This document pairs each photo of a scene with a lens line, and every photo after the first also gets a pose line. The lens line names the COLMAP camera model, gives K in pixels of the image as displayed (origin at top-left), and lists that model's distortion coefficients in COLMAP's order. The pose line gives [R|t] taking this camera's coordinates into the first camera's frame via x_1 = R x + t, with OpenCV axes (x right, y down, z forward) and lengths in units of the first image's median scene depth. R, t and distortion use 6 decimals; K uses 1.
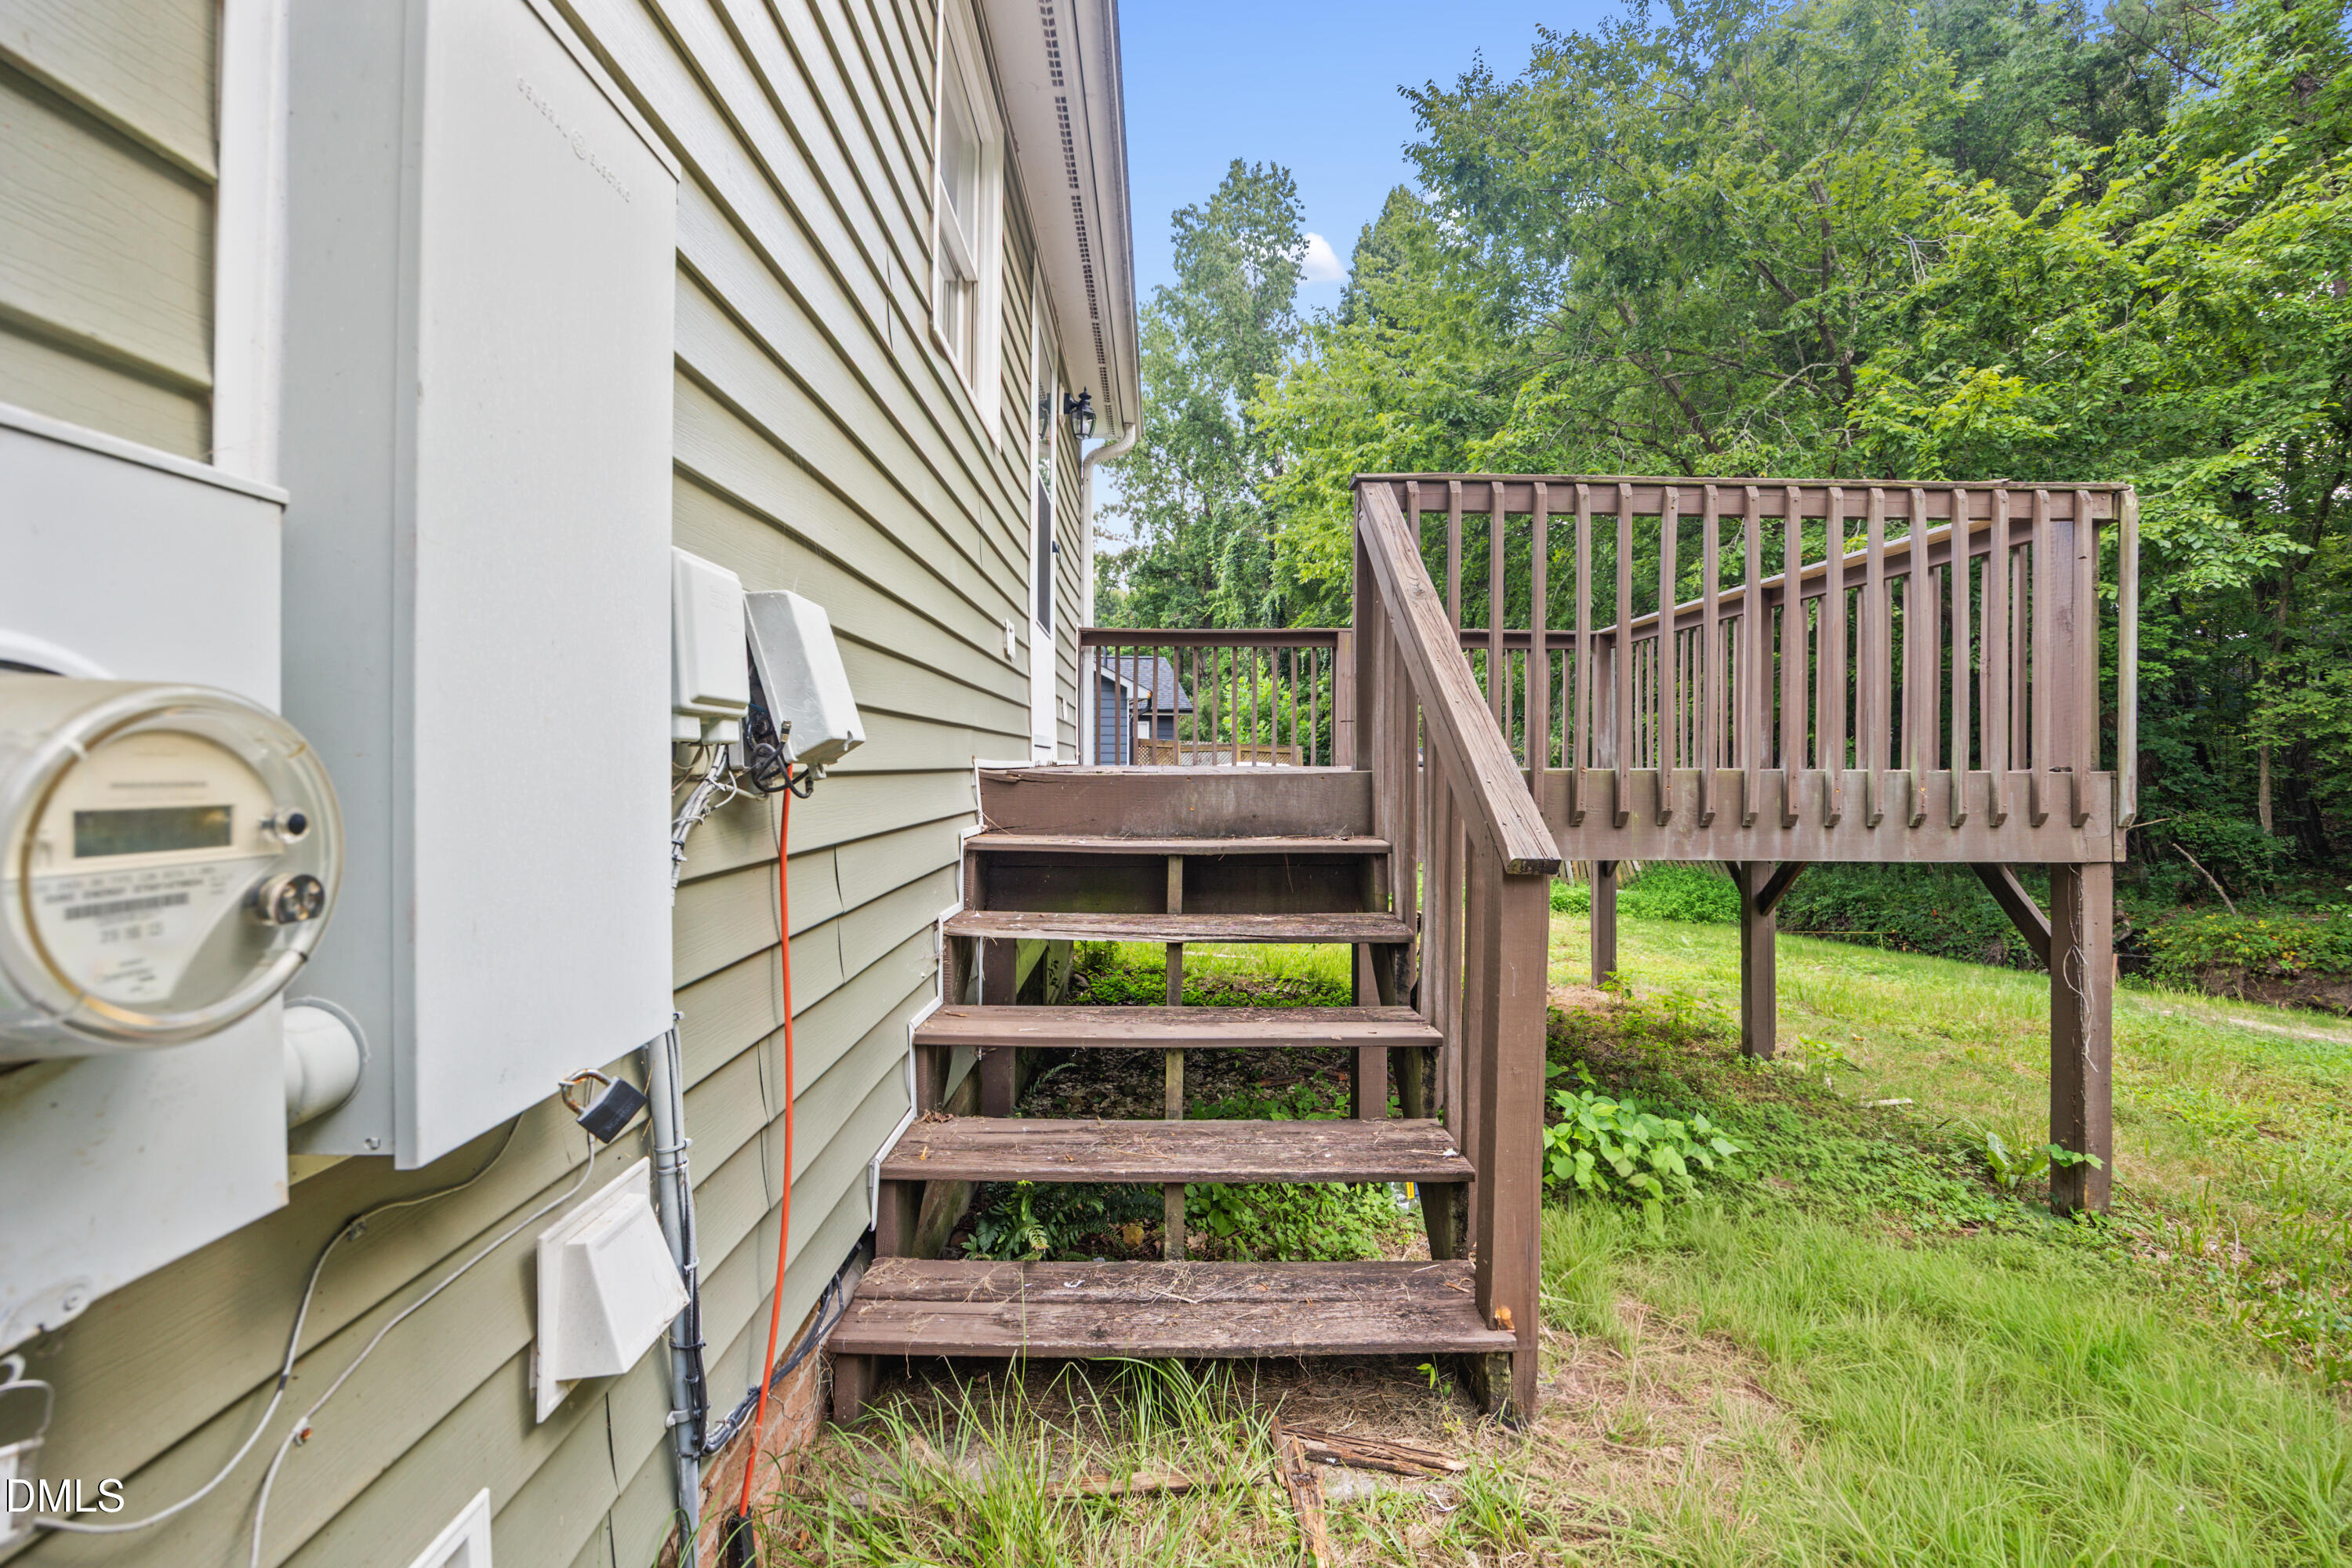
lens RADIAL K [[1016.8, 0, 1173.9], [0, 1016.8, 778.0], [0, 0, 1]] dist [-0.000224, -0.000008]
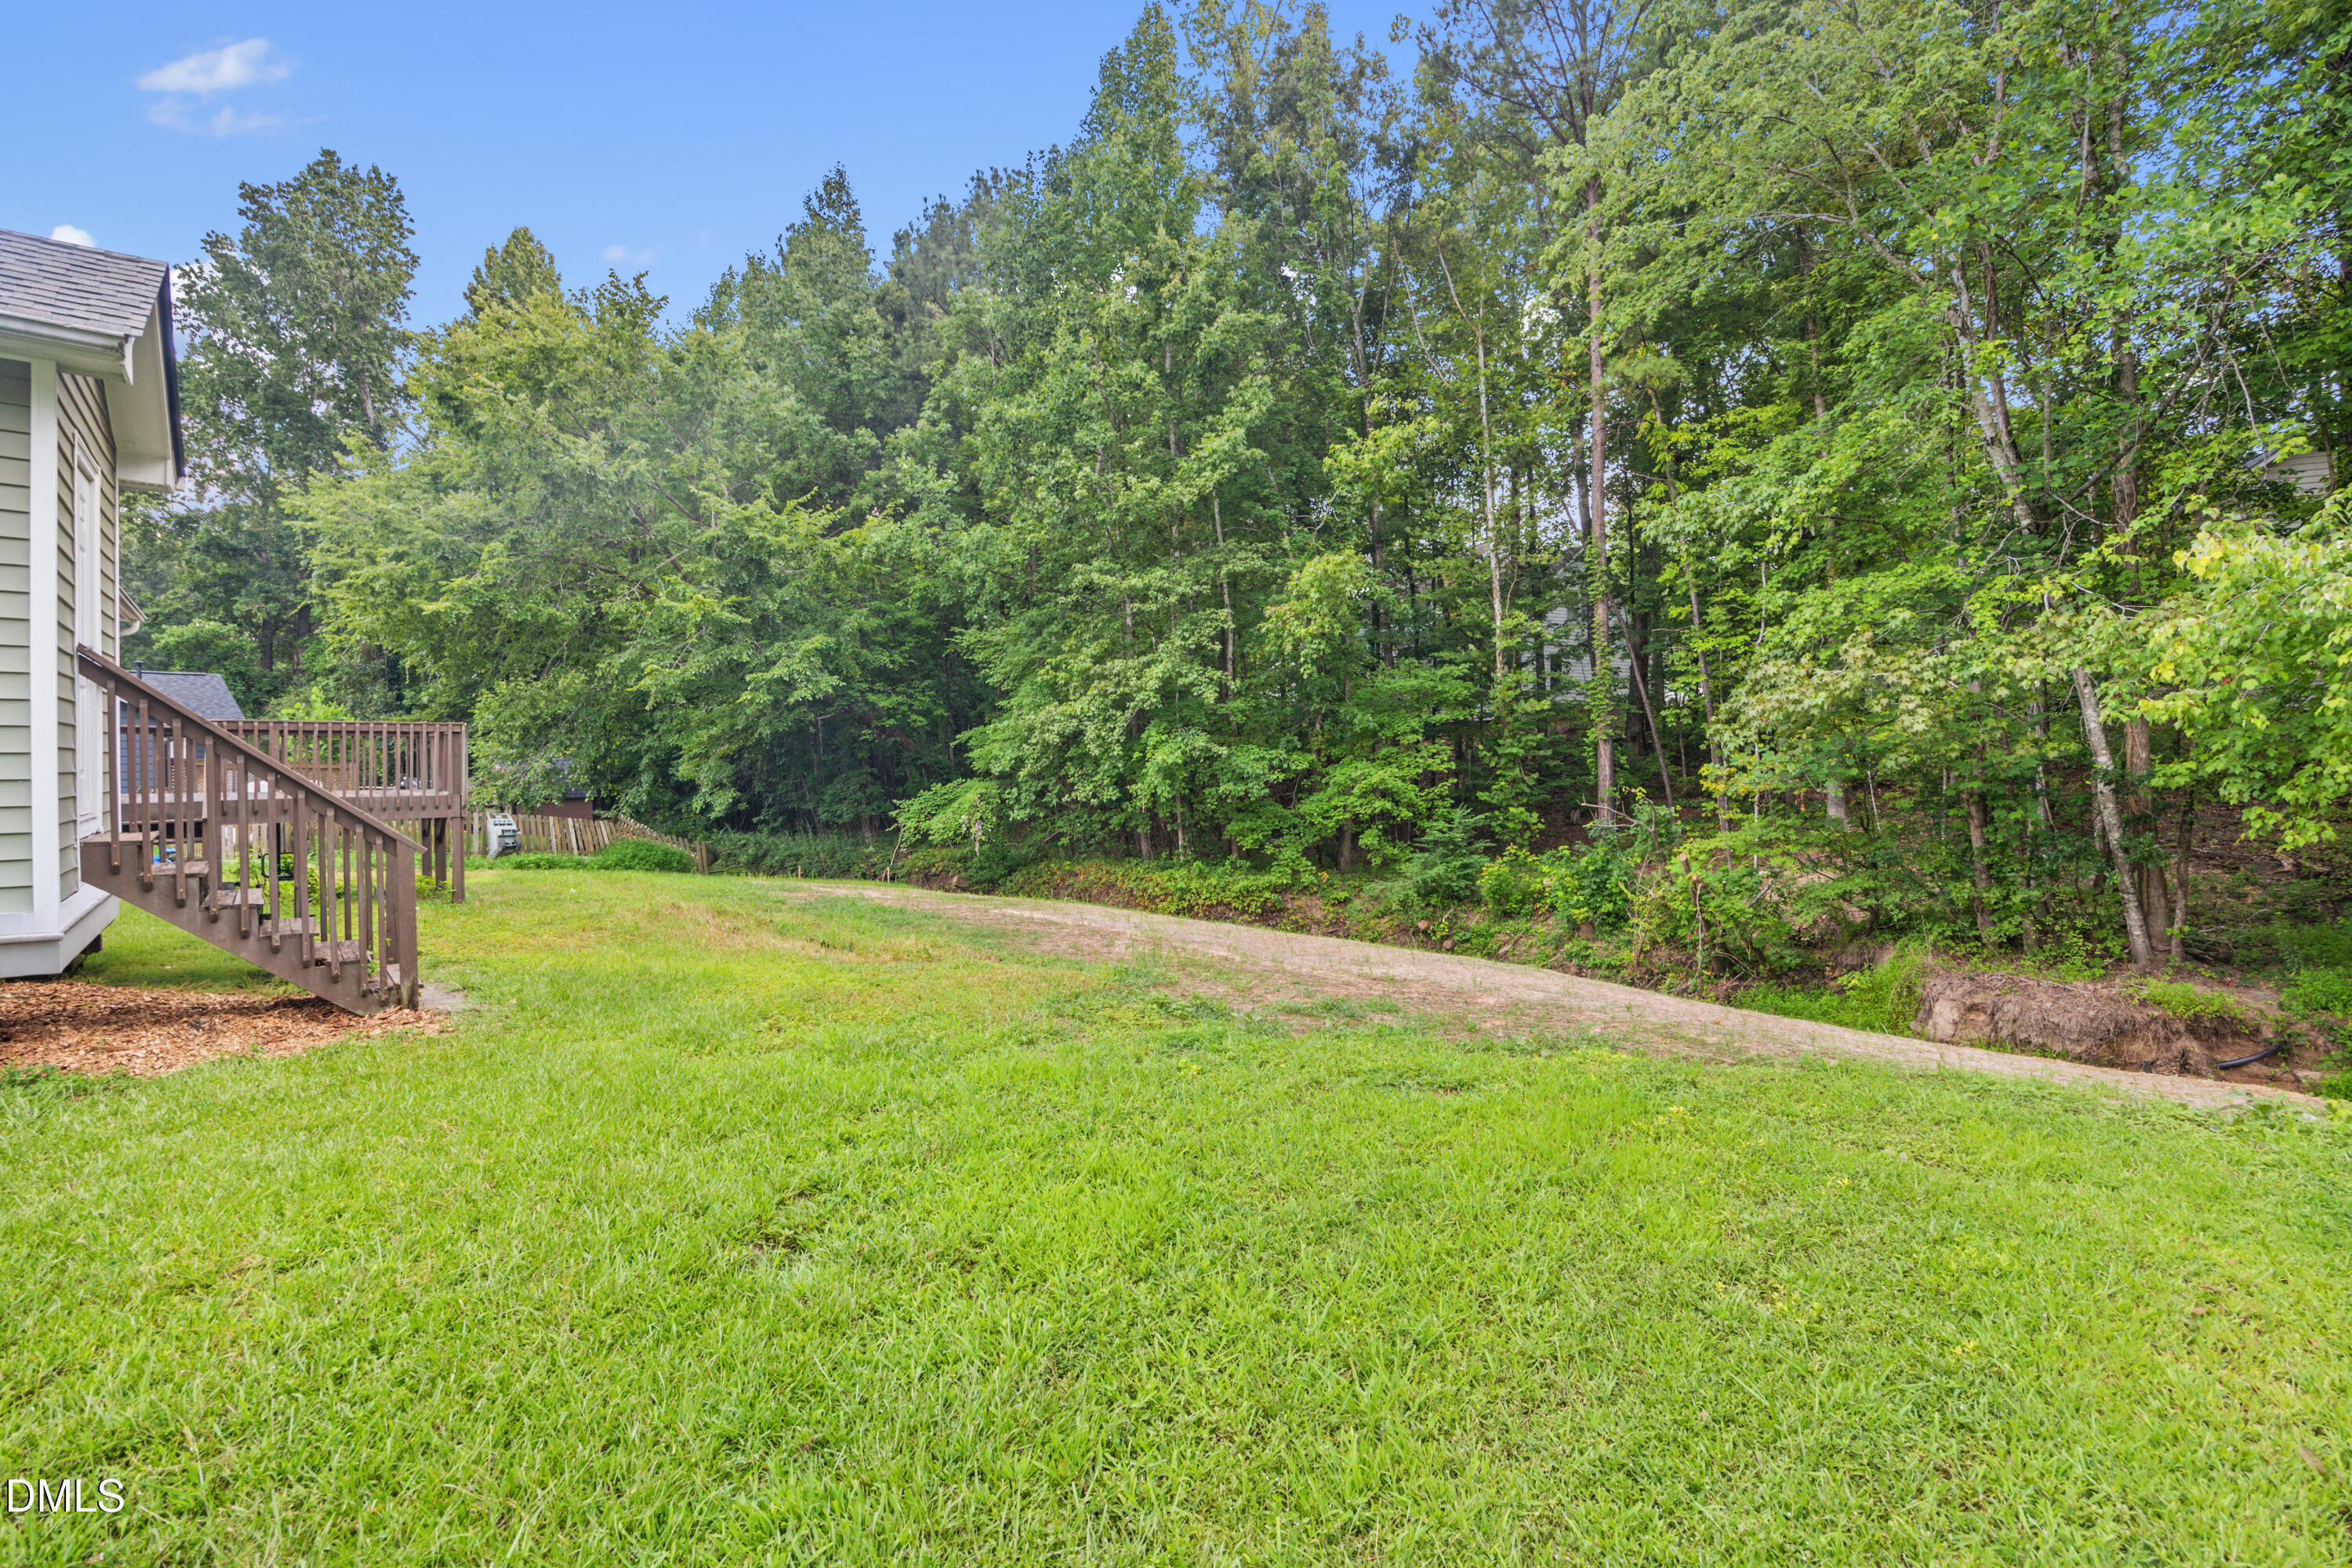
lens RADIAL K [[1066.6, 0, 1176.2], [0, 1066.6, 784.2], [0, 0, 1]] dist [0.001632, 0.000177]
pose [[0.767991, -0.008712, 0.640402, 0.024448], [0.007024, 0.999962, 0.005181, 0.002503], [-0.640423, 0.000520, 0.768022, -0.308391]]
